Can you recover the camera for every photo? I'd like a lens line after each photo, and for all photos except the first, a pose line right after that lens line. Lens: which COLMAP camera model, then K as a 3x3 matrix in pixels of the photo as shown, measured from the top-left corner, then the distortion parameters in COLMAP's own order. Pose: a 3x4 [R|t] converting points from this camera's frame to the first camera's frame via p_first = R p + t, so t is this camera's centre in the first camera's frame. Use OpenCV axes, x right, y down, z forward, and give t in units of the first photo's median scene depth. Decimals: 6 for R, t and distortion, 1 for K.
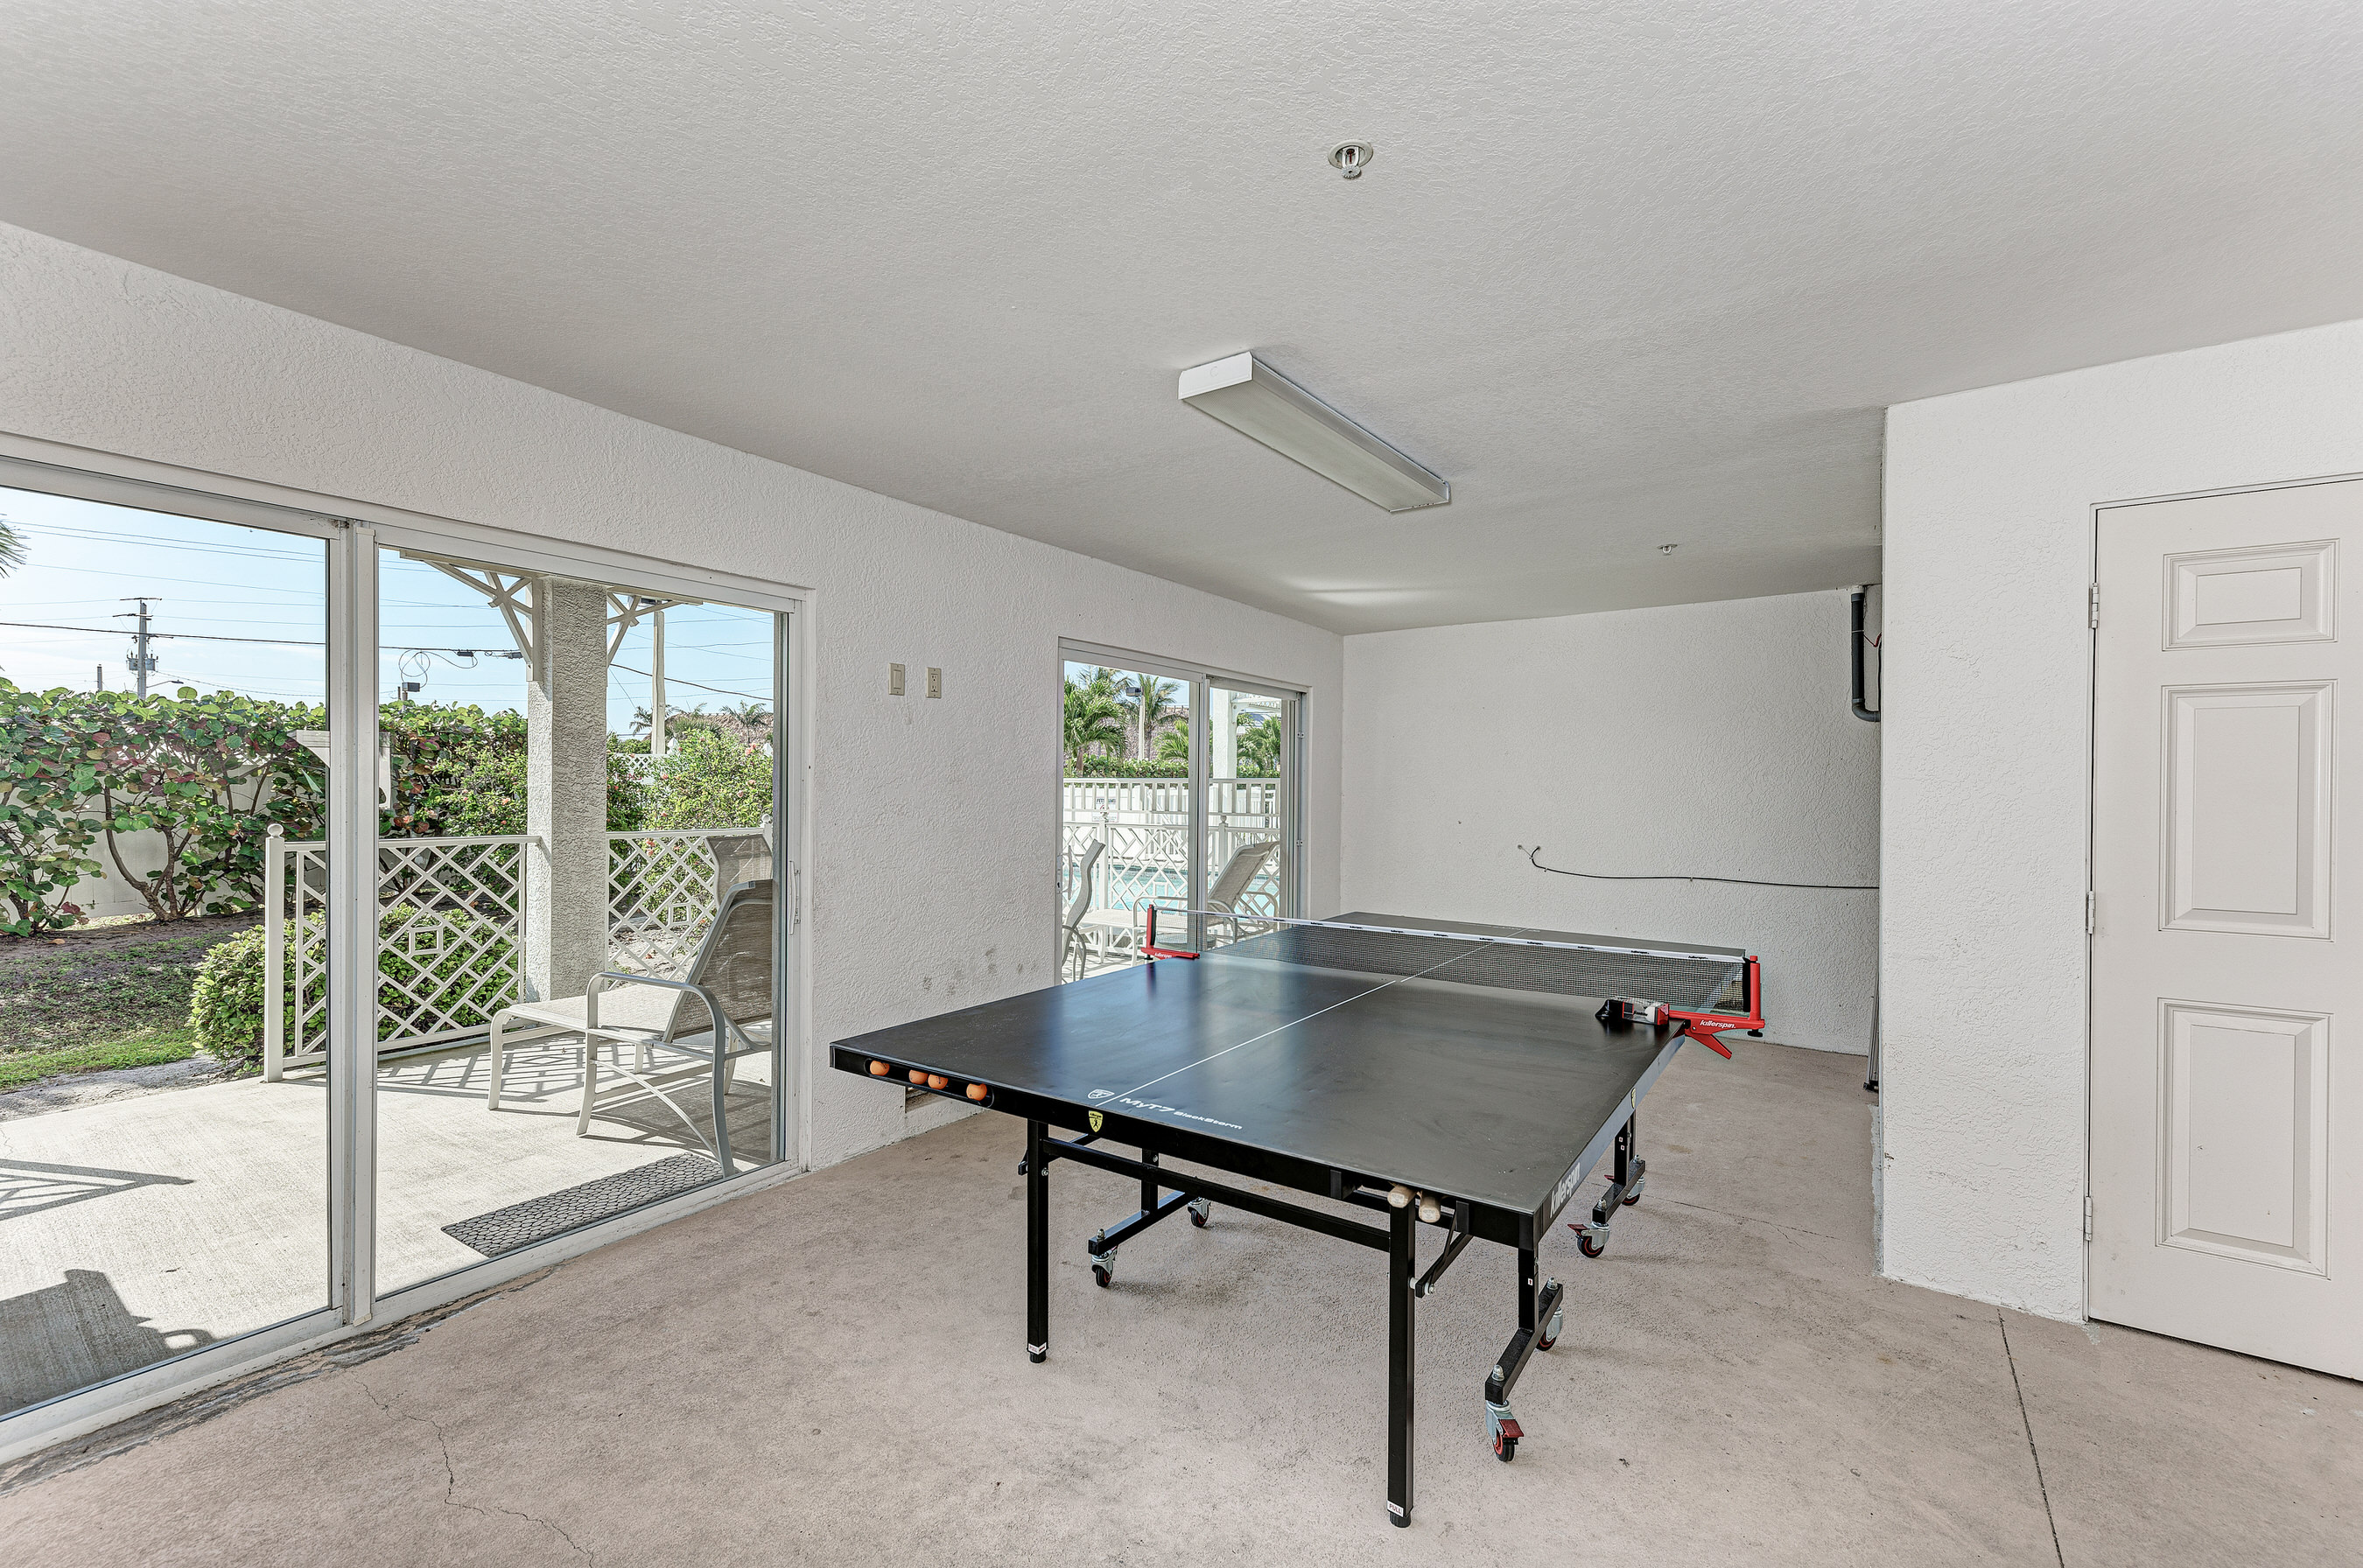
lens RADIAL K [[955.5, 0, 1183.0], [0, 955.5, 788.2], [0, 0, 1]] dist [0.010931, -0.001029]
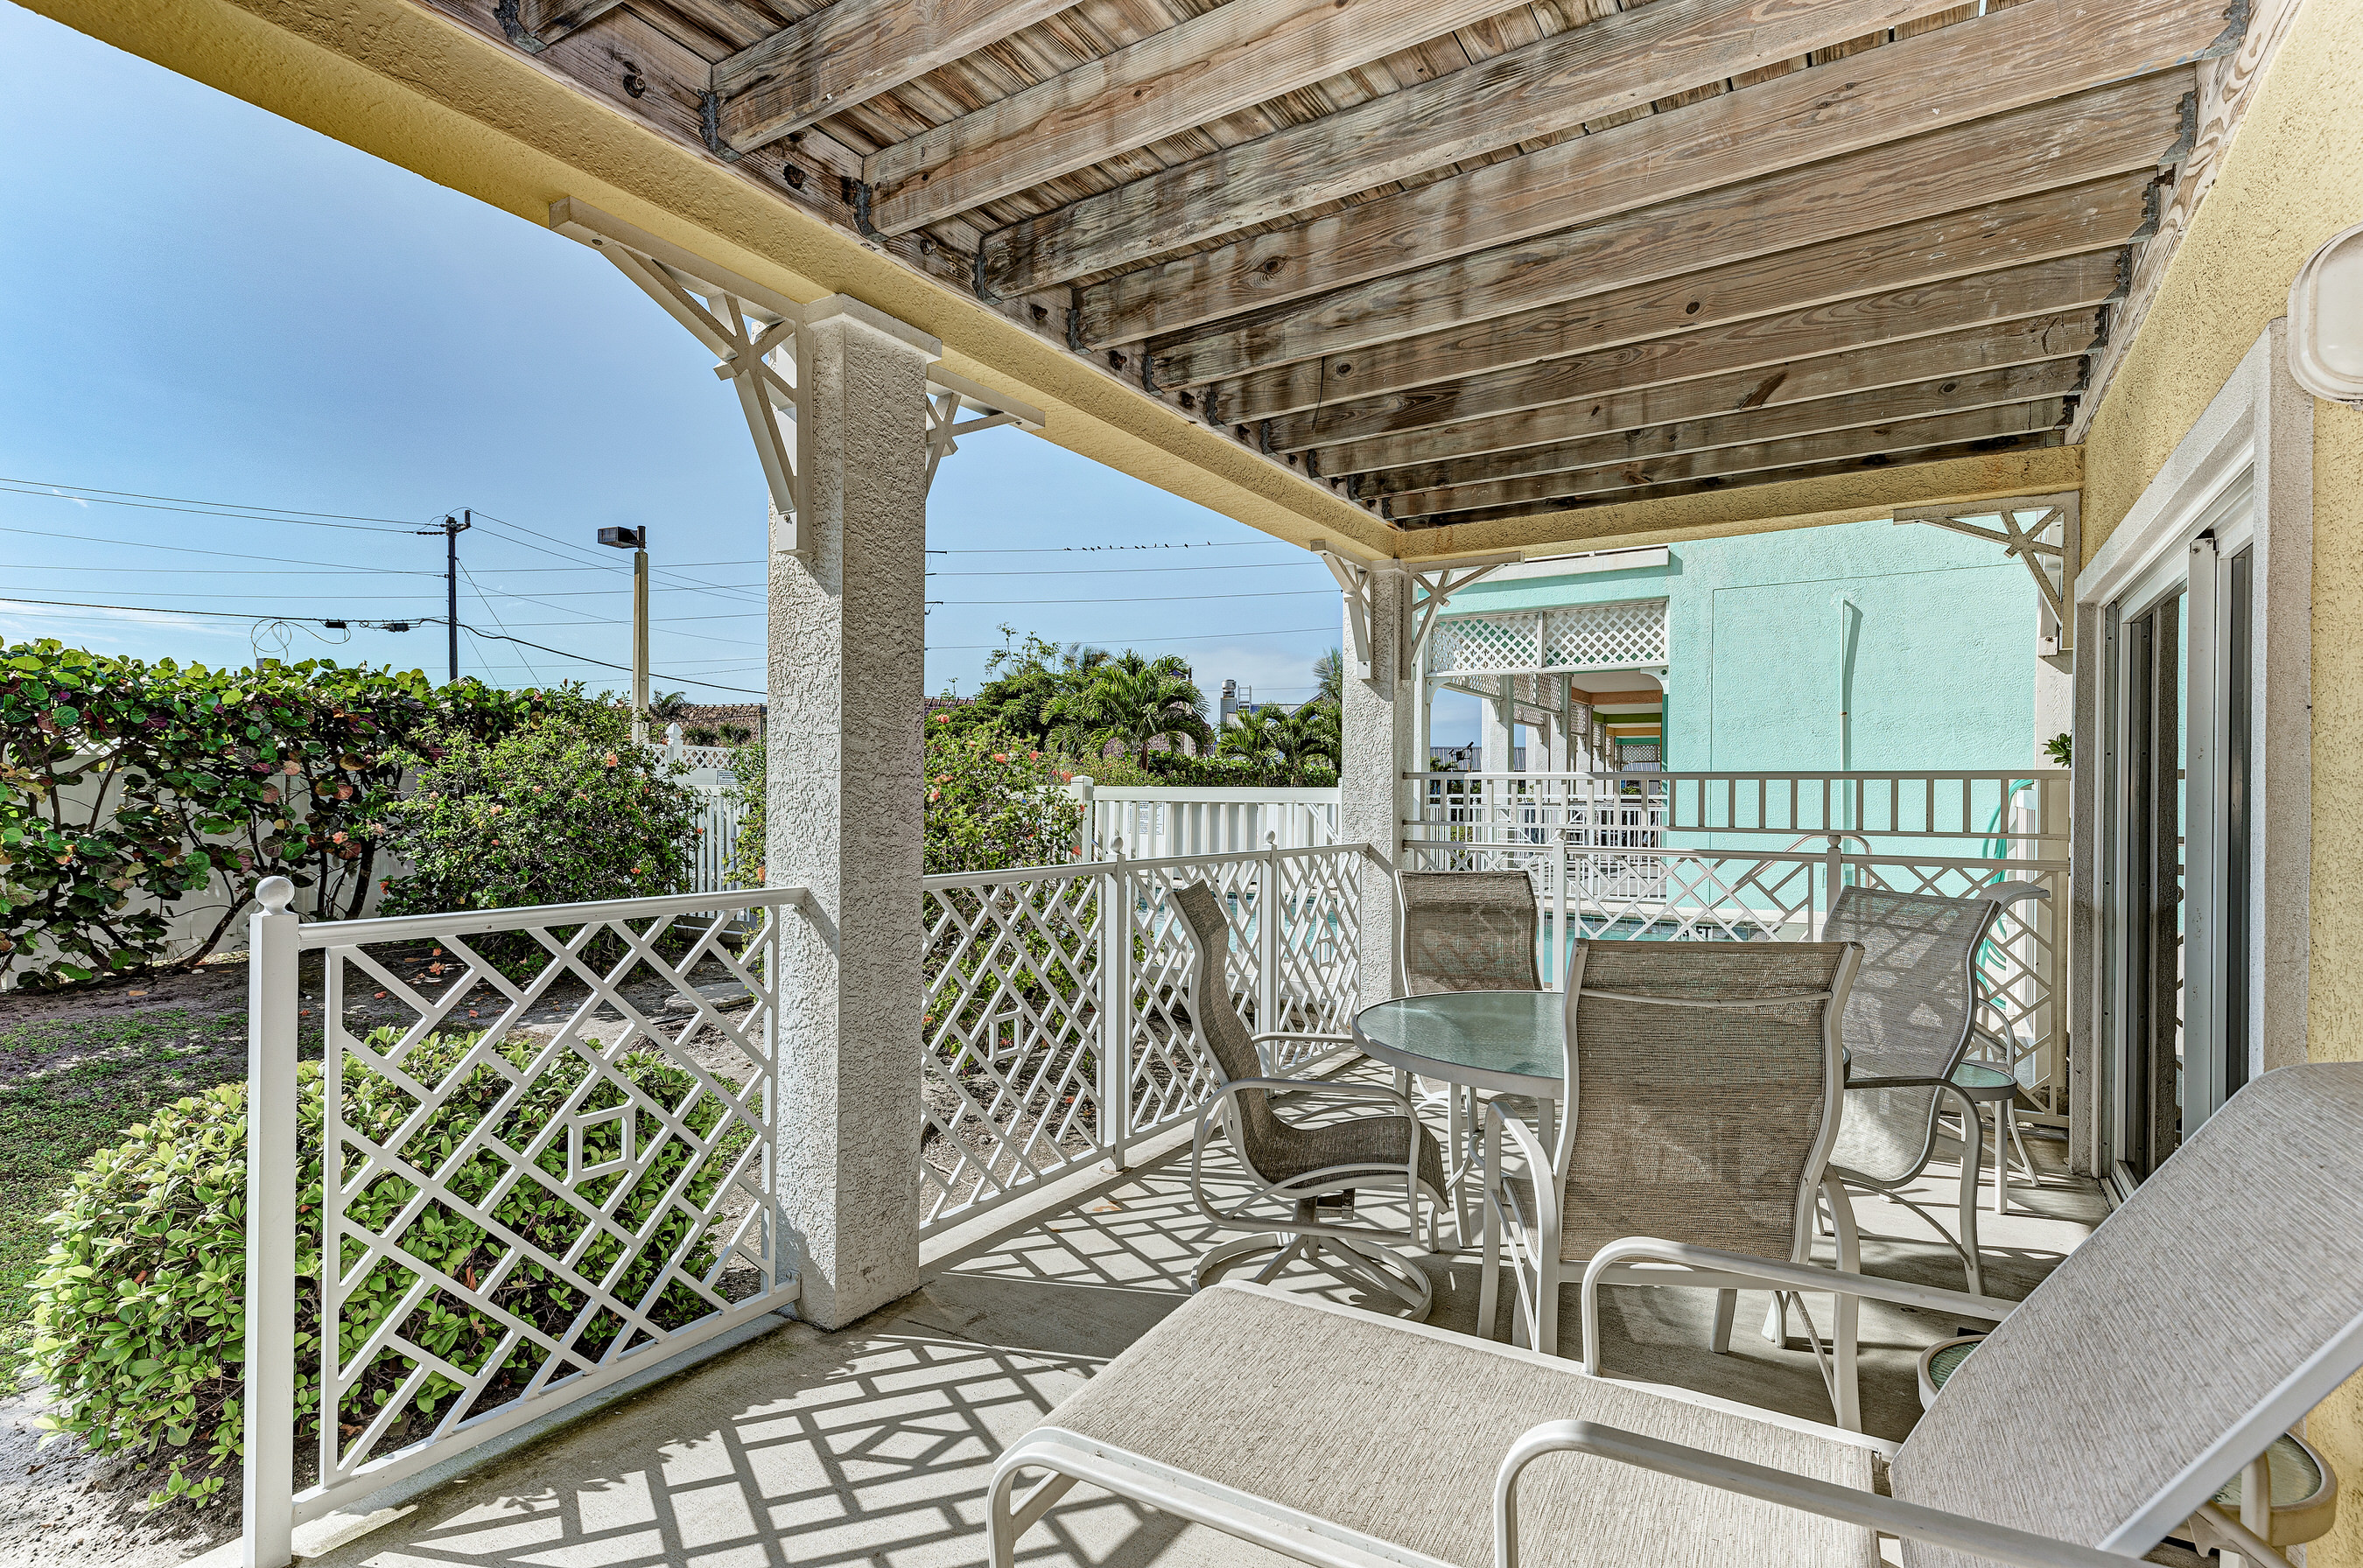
lens RADIAL K [[1109.6, 0, 1197.5], [0, 1109.6, 786.3], [0, 0, 1]] dist [0.019248, -0.001059]
pose [[0.999710, -0.000377, 0.024081, -0.340340], [0.000511, 0.999985, -0.005527, 0.002360], [-0.024078, 0.005538, 0.999695, 0.317280]]
